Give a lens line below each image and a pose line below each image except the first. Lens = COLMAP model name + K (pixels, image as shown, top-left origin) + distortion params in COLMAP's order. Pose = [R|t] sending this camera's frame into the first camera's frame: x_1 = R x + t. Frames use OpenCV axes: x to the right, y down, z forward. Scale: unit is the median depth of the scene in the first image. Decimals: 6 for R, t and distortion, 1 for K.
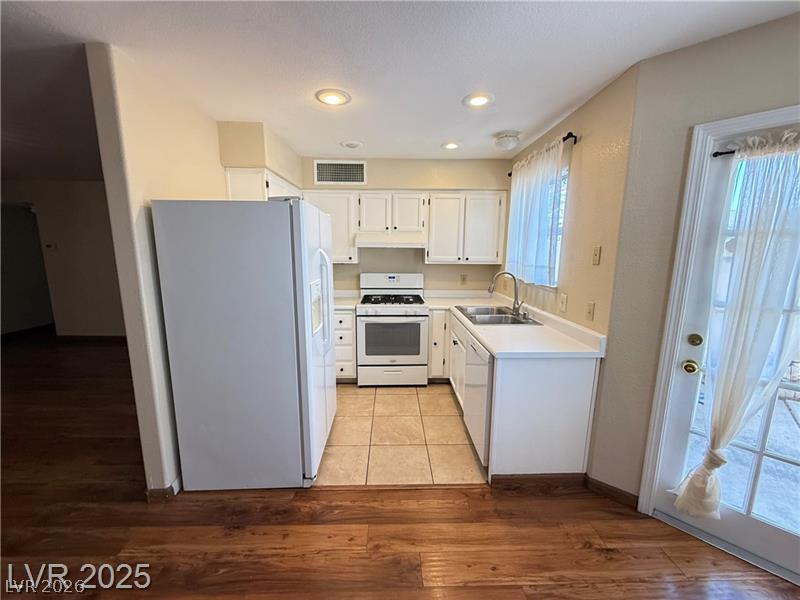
lens RADIAL K [[321.3, 0, 400.0], [0, 321.3, 300.0], [0, 0, 1]] dist [-0.002060, -0.000189]
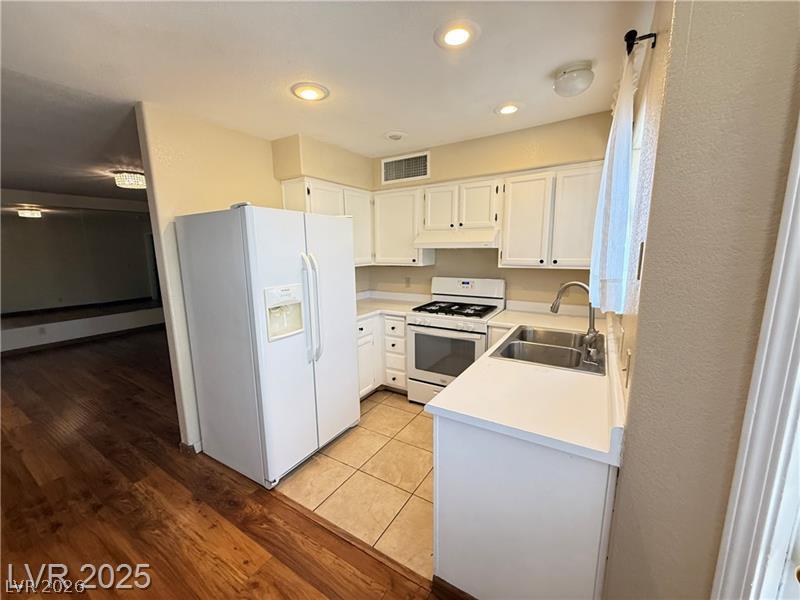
lens RADIAL K [[321.3, 0, 400.0], [0, 321.3, 300.0], [0, 0, 1]] dist [-0.002060, -0.000189]
pose [[0.832490, 0.069219, -0.549700, 0.347229], [-0.068300, 0.997419, 0.022159, -0.037088], [0.549815, 0.019097, 0.835068, 0.225691]]
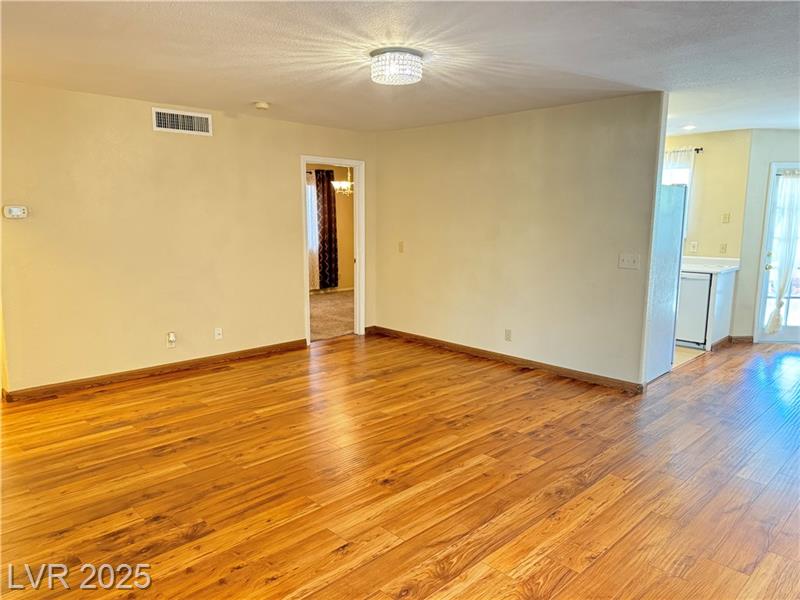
lens RADIAL K [[562.6, 0, 400.0], [0, 562.6, 300.0], [0, 0, 1]] dist [0.094210, -0.119464]
pose [[0.730832, -0.105722, 0.674320, -1.892305], [0.109656, 0.993285, 0.036885, 0.003271], [-0.673691, 0.046987, 0.737518, -0.103508]]
